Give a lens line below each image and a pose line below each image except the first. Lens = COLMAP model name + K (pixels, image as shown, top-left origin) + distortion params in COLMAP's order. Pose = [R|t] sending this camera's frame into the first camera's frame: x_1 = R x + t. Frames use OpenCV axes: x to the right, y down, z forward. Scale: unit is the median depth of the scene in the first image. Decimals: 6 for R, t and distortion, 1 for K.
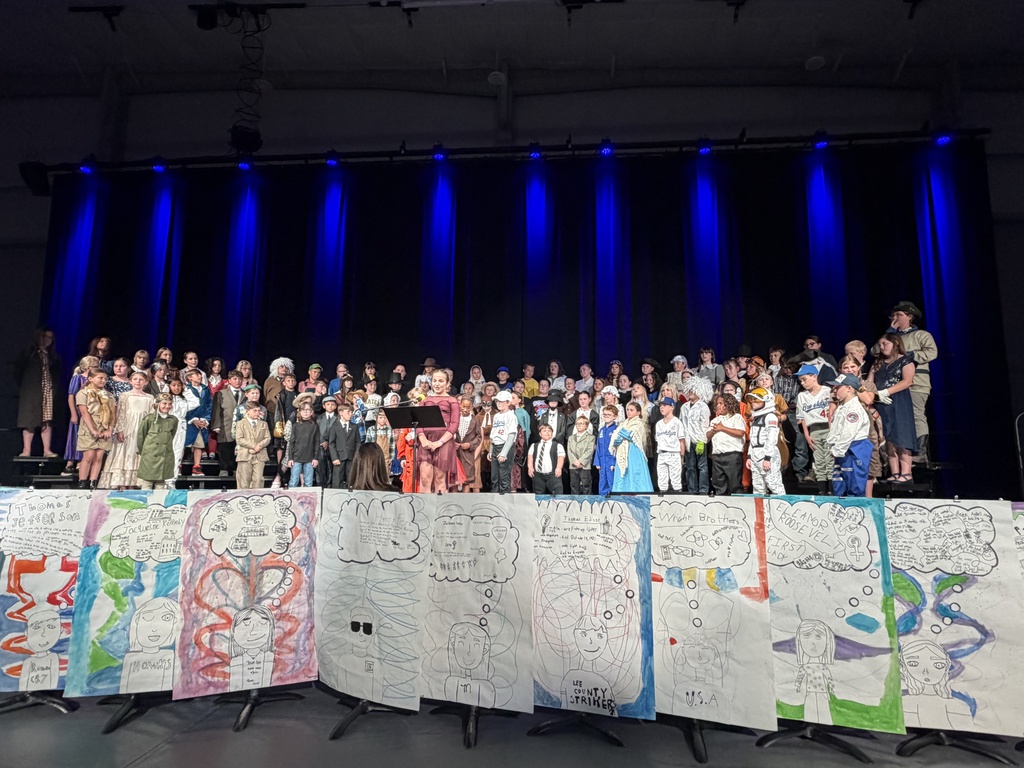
lens RADIAL K [[595.3, 0, 512.0], [0, 595.3, 384.0], [0, 0, 1]] dist [-0.007069, -0.000867]
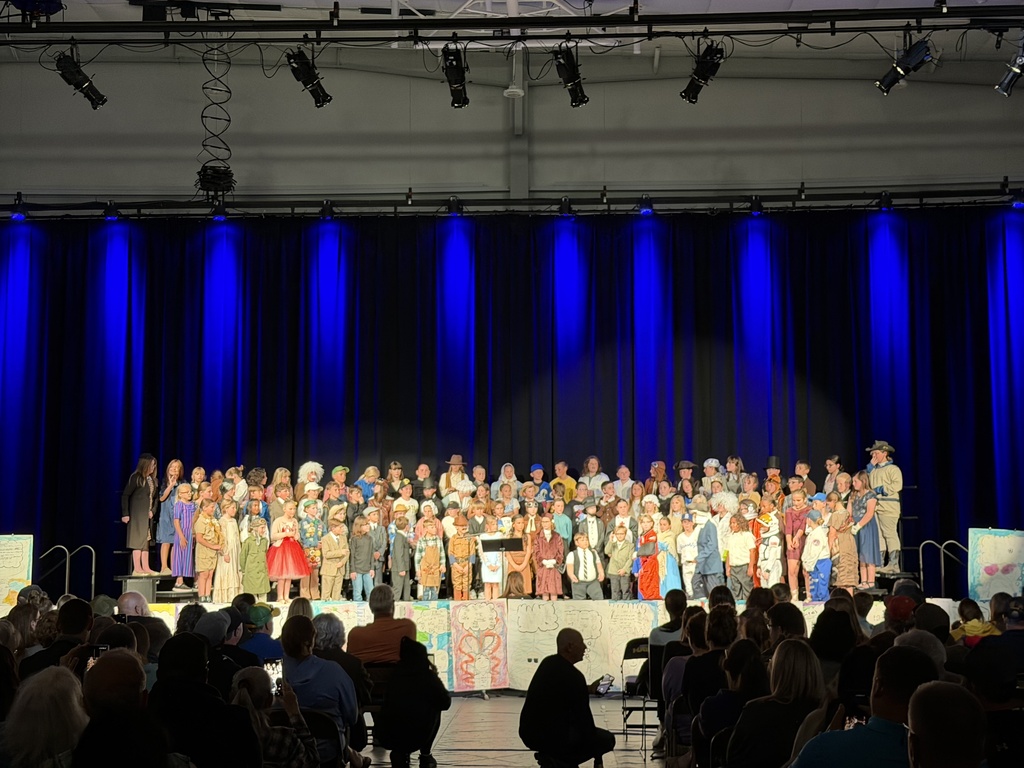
lens RADIAL K [[1476.4, 0, 512.0], [0, 1476.4, 384.0], [0, 0, 1]] dist [0.055274, -0.001258]
pose [[0.998339, -0.005893, 0.057306, -0.273396], [0.003677, 0.999244, 0.038697, -0.364180], [-0.057491, -0.038422, 0.997606, -1.934885]]
